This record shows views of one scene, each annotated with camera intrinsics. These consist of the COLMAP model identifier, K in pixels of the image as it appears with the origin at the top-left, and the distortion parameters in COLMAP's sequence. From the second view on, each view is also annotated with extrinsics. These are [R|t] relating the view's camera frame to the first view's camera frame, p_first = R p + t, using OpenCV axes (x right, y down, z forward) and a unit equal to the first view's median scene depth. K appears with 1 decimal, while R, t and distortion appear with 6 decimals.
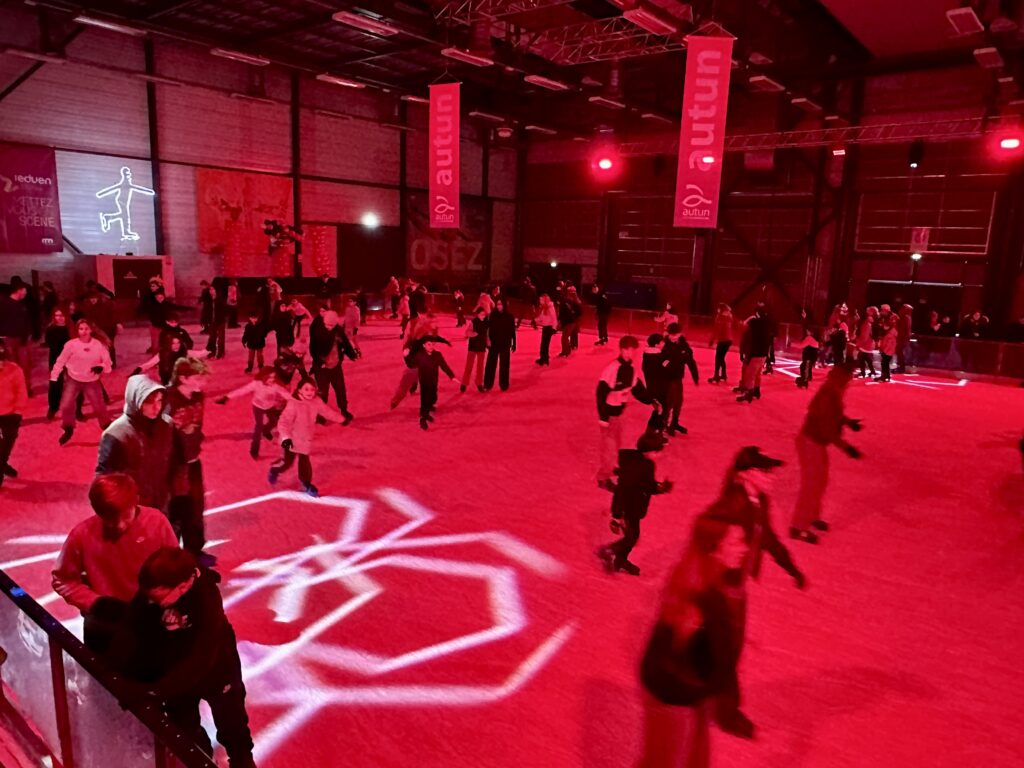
lens RADIAL K [[708.2, 0, 511.6], [0, 708.2, 401.1], [0, 0, 1]] dist [-0.004398, 0.003388]
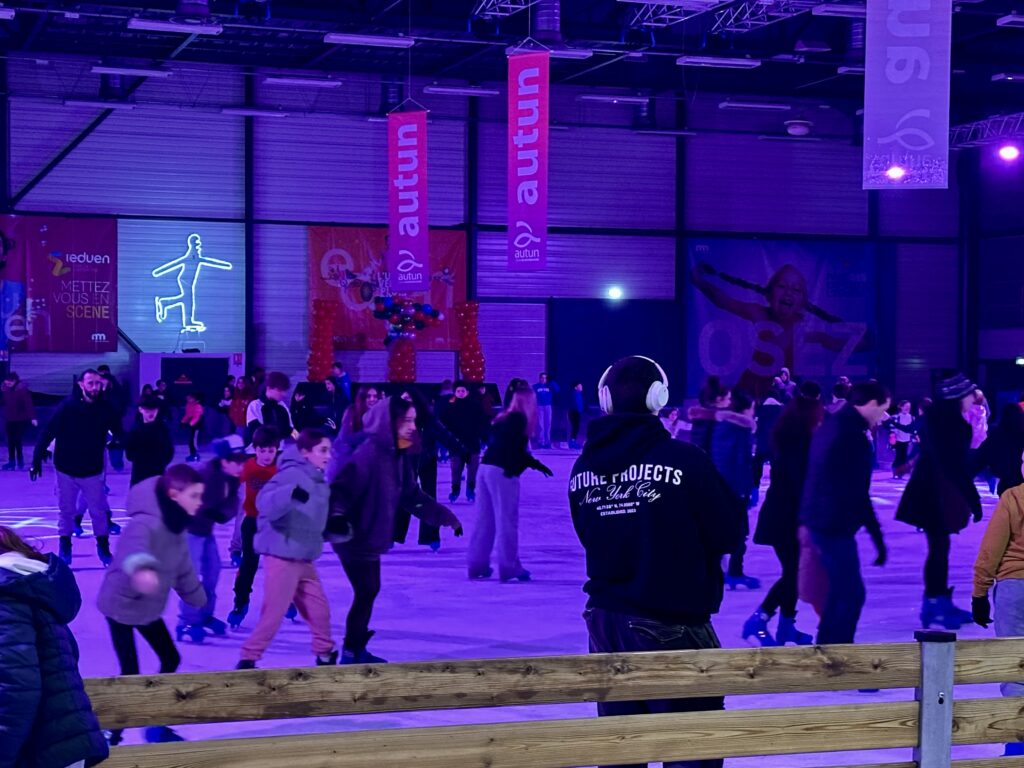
lens RADIAL K [[1868.5, 0, 512.0], [0, 1868.5, 384.0], [0, 0, 1]] dist [0.157684, 0.229610]
pose [[0.859527, -0.025786, -0.510439, 0.714531], [-0.081421, 0.979063, -0.186564, 0.153158], [0.504563, 0.201917, 0.839432, -0.424211]]
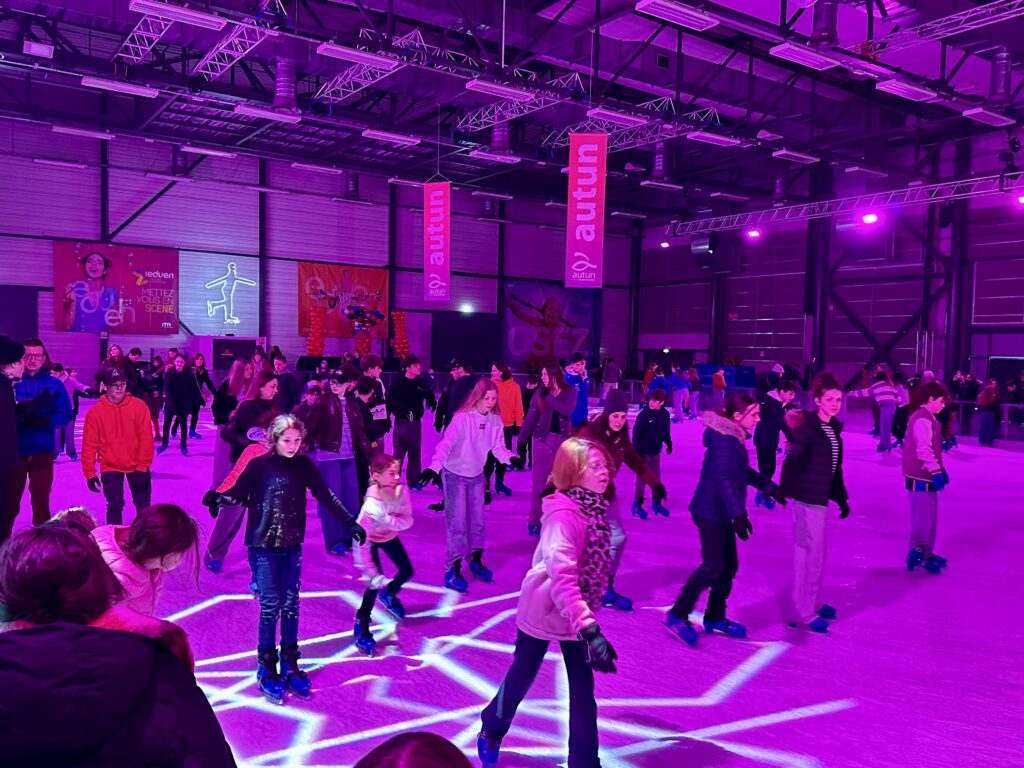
lens RADIAL K [[828.1, 0, 521.3], [0, 828.1, 394.3], [0, 0, 1]] dist [0.121498, -0.188073]
pose [[0.965274, 0.002855, -0.261225, 0.281043], [-0.045181, 0.986697, -0.156167, 0.080459], [0.257304, 0.162547, 0.952561, -0.167529]]
